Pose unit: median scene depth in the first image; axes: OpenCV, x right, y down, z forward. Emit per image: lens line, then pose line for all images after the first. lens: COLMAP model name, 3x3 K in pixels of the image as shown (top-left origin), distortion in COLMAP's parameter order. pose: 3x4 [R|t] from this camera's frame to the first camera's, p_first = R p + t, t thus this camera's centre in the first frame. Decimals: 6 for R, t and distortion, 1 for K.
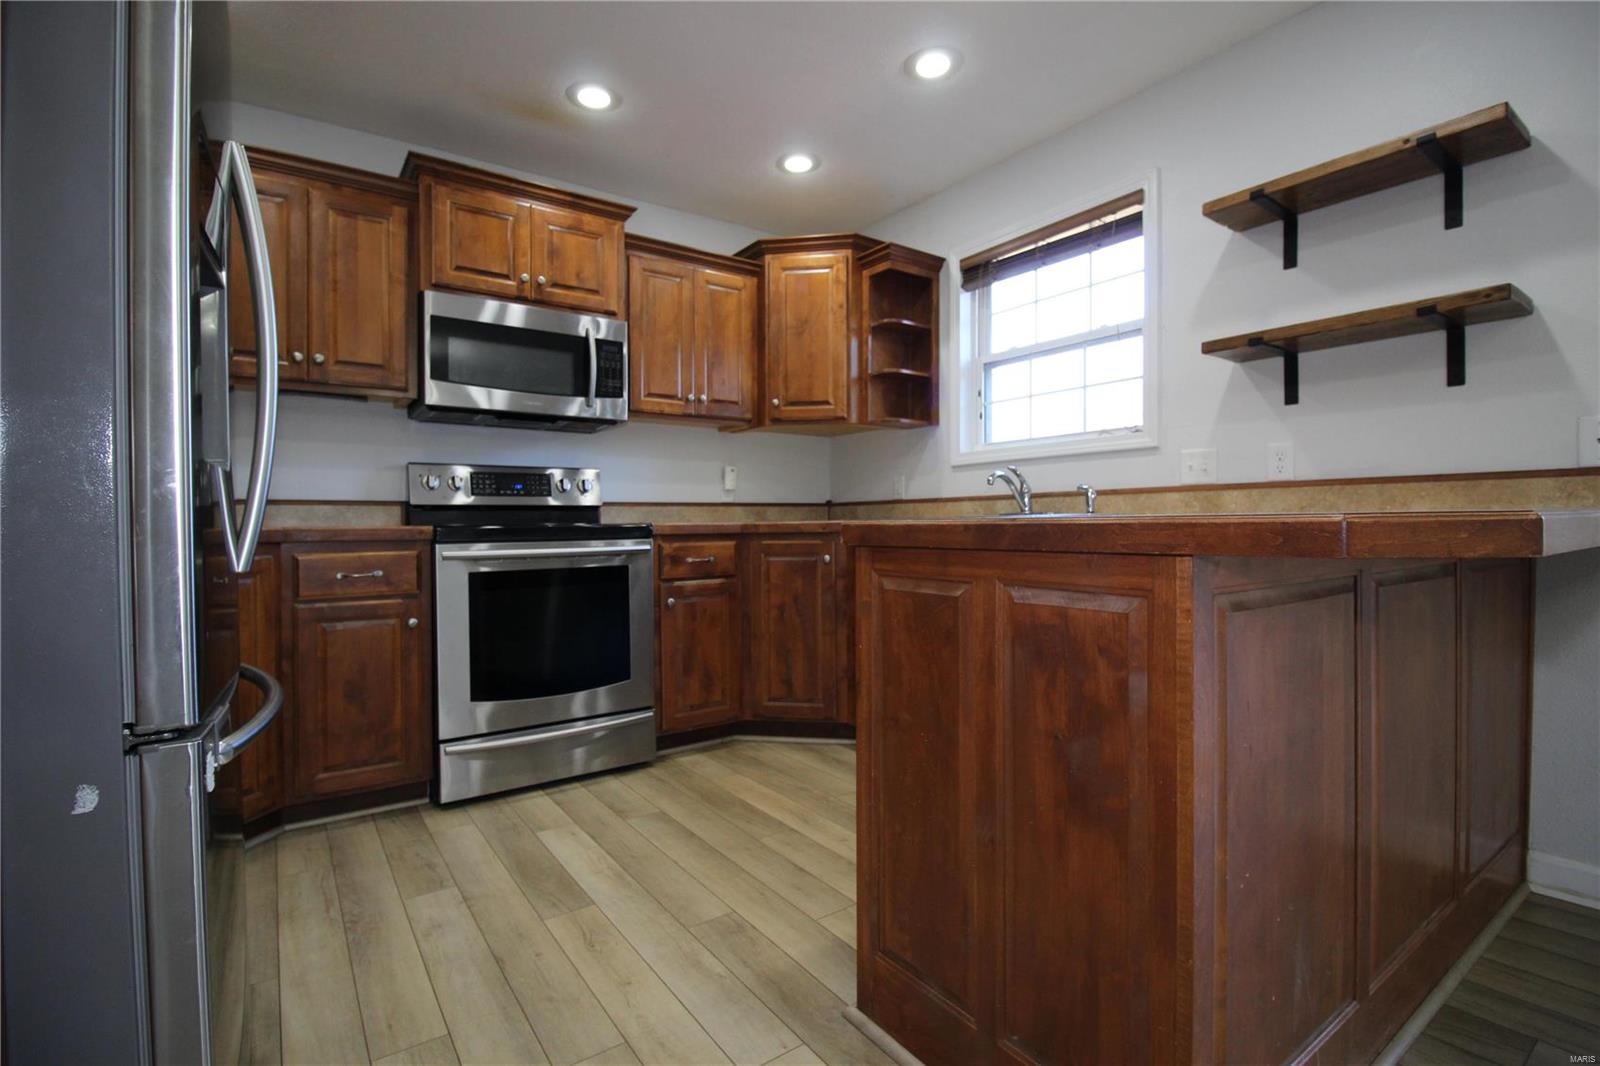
lens RADIAL K [[741.8, 0, 807.5], [0, 741.8, 525.7], [0, 0, 1]] dist [-0.000281, -0.012801]
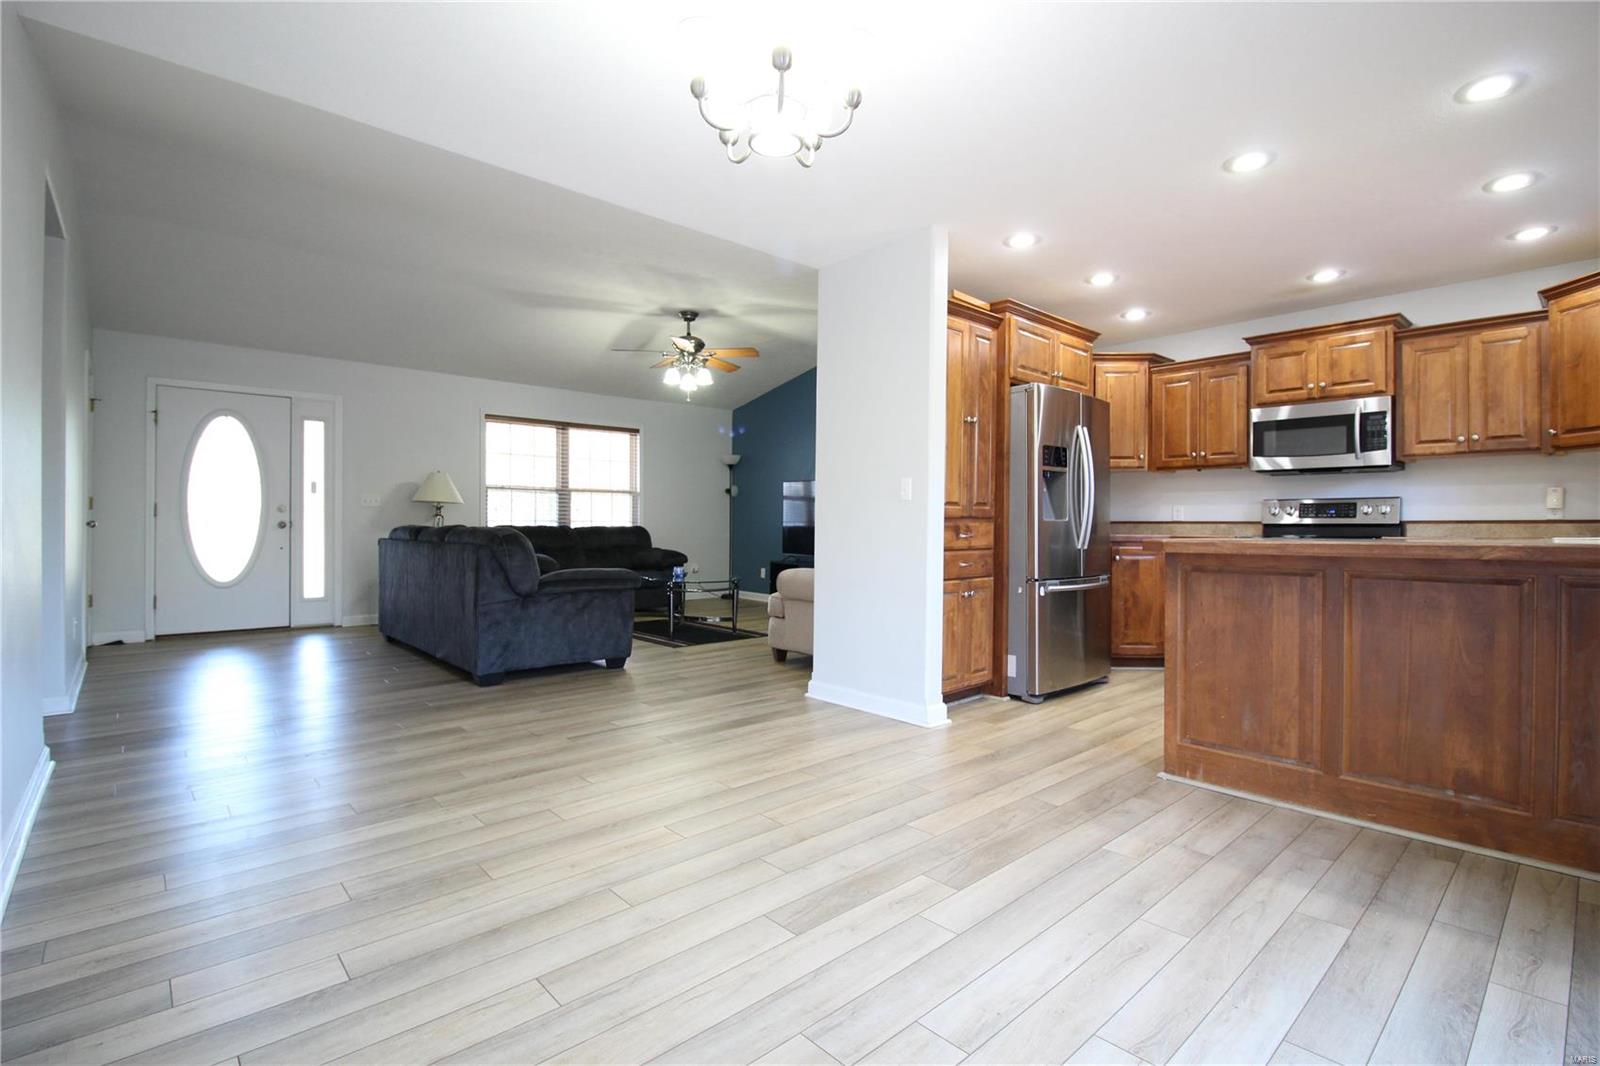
lens RADIAL K [[741.8, 0, 807.4], [0, 741.8, 525.5], [0, 0, 1]] dist [-0.000281, -0.012801]
pose [[0.119660, 0.009072, -0.992773, 1.064282], [-0.010409, 0.999915, 0.007883, -0.025000], [0.992760, 0.009390, 0.119745, -0.291151]]
